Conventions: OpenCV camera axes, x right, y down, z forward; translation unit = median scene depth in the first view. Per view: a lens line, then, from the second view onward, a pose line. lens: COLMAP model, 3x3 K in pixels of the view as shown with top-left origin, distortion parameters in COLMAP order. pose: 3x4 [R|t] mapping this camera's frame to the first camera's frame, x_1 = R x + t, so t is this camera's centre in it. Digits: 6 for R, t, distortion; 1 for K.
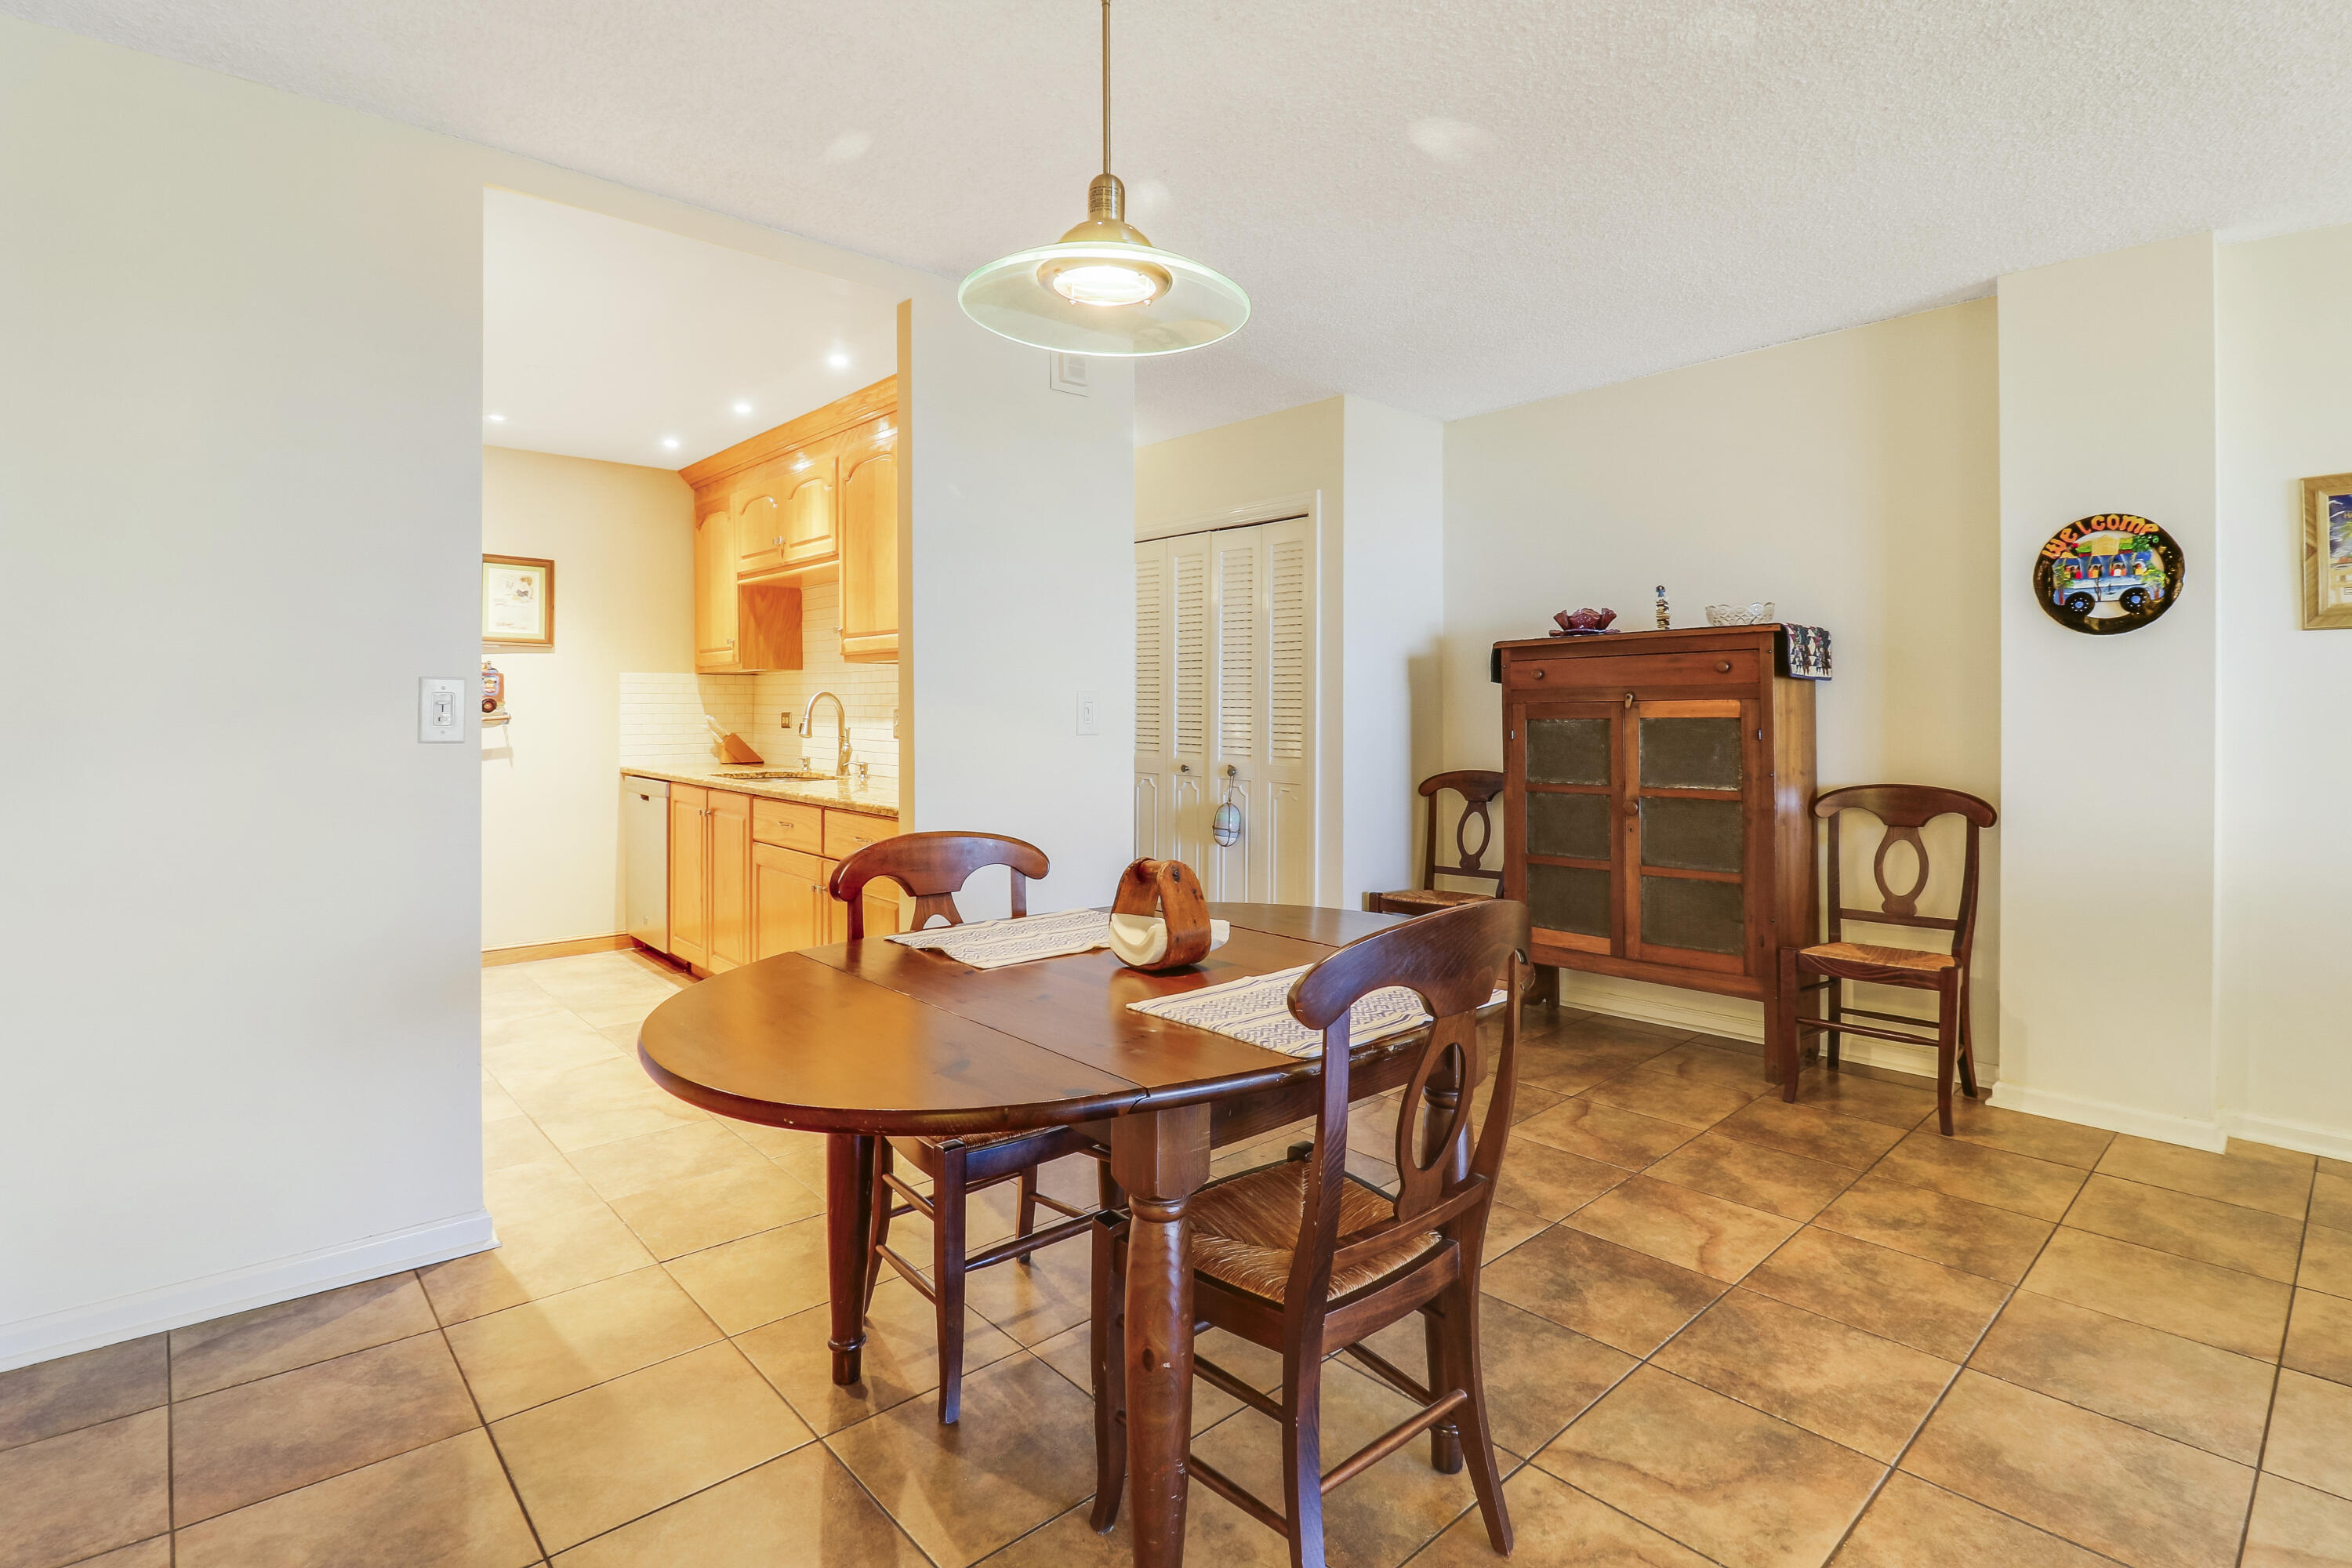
lens RADIAL K [[1112.6, 0, 1187.2], [0, 1112.6, 709.2], [0, 0, 1]] dist [0.001328, -0.013006]
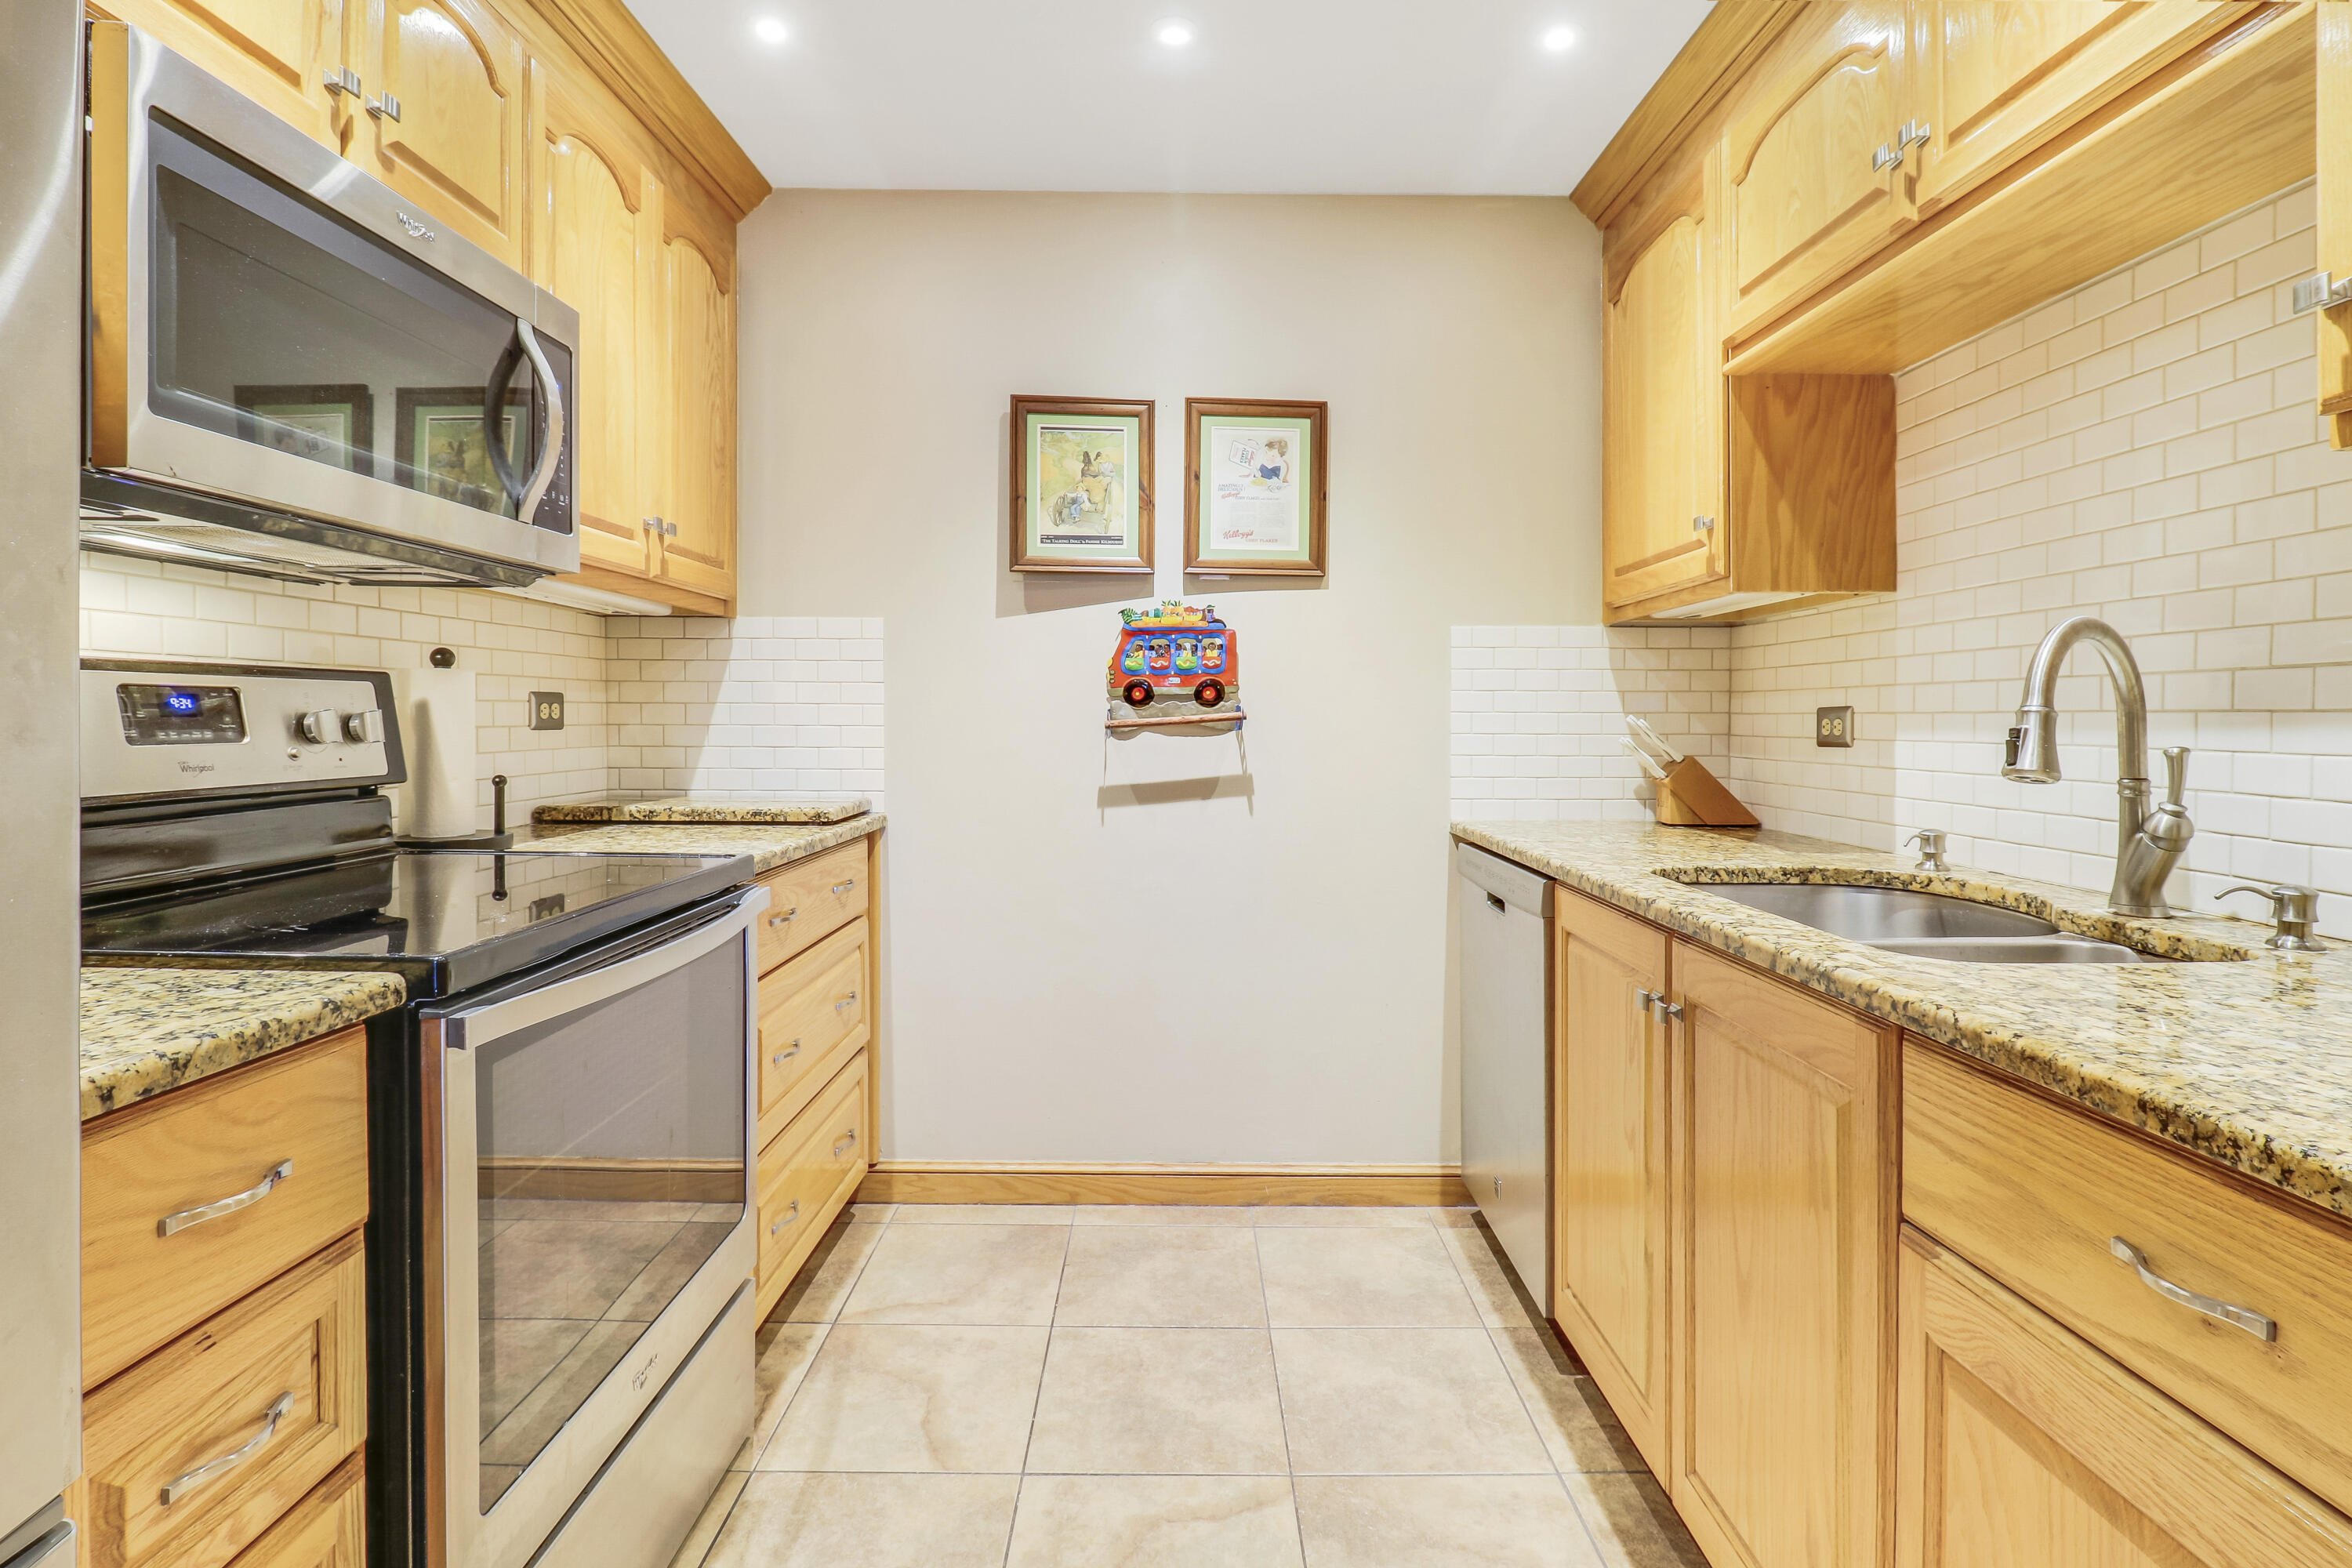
lens RADIAL K [[1112.6, 0, 1168.8], [0, 1112.6, 737.0], [0, 0, 1]] dist [0.001328, -0.013006]
pose [[0.732732, 0.007749, -0.680473, -0.377466], [-0.002100, 0.999956, 0.009126, 0.014679], [0.680514, -0.005258, 0.732717, 0.785024]]
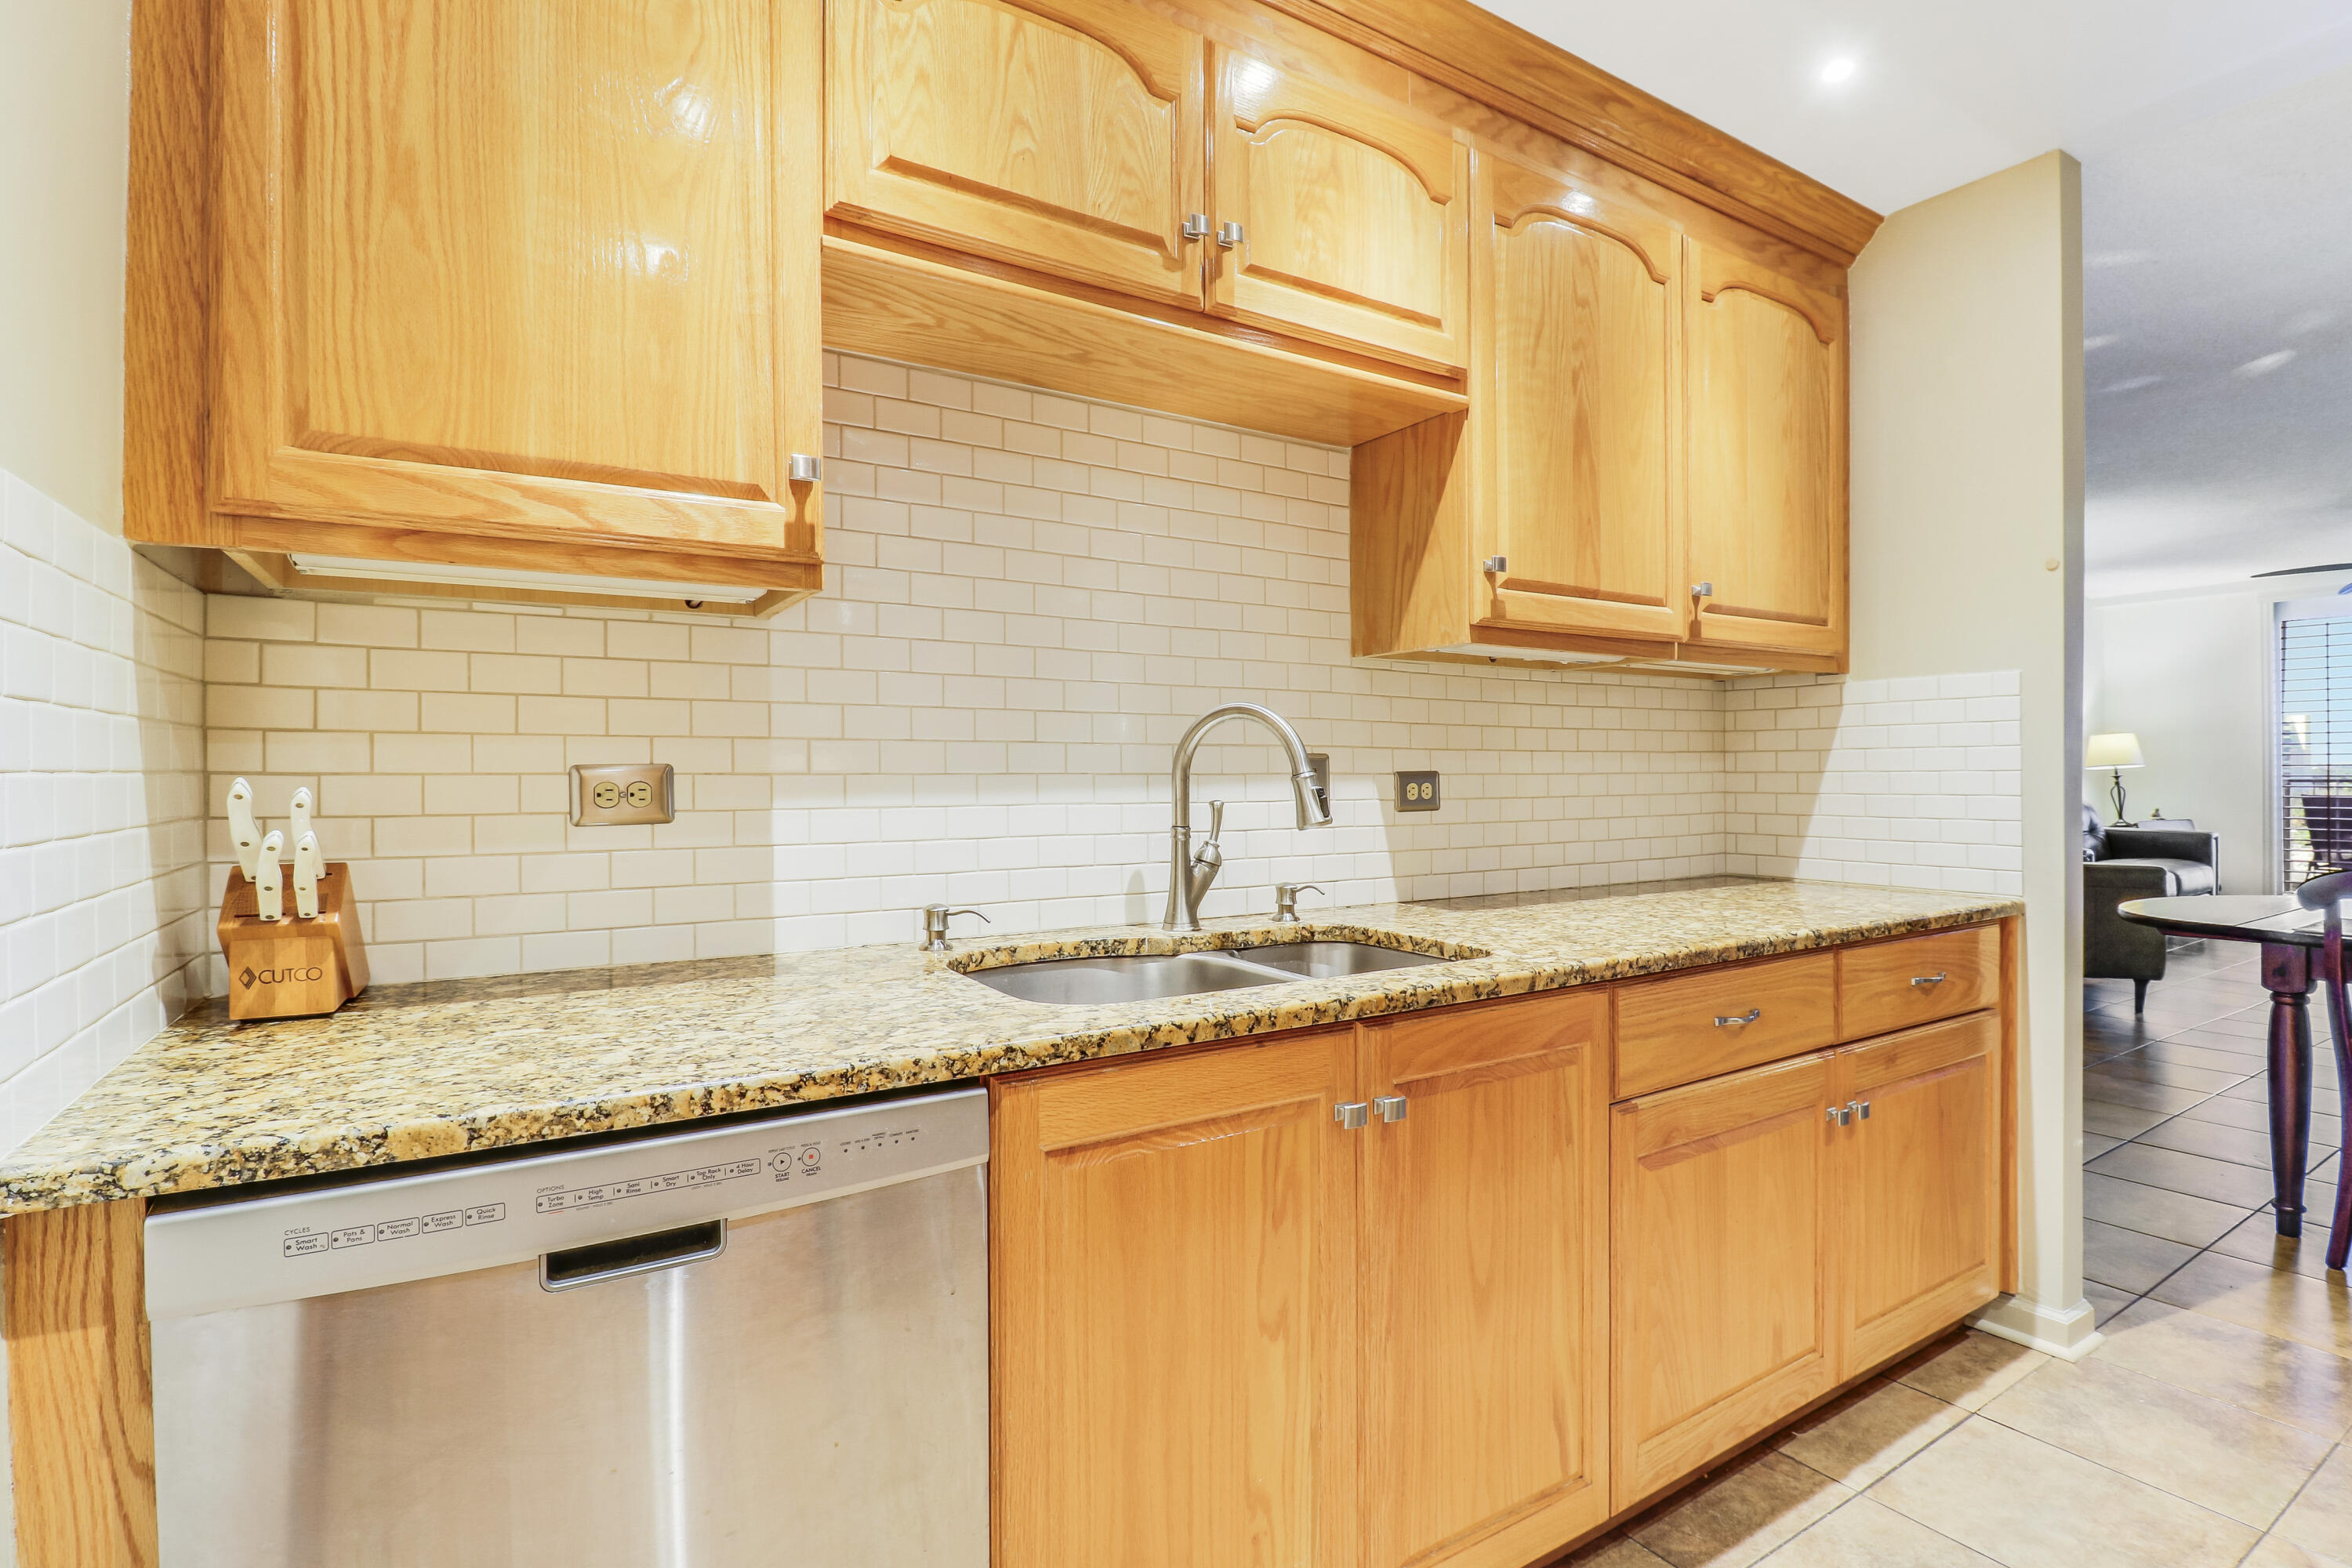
lens RADIAL K [[1112.6, 0, 1186.0], [0, 1112.6, 789.3], [0, 0, 1]] dist [0.001328, -0.013006]
pose [[0.178508, -0.014494, 0.983832, -0.848749], [0.008618, 0.999876, 0.013166, 0.009549], [-0.983901, 0.006129, 0.178611, 1.173737]]
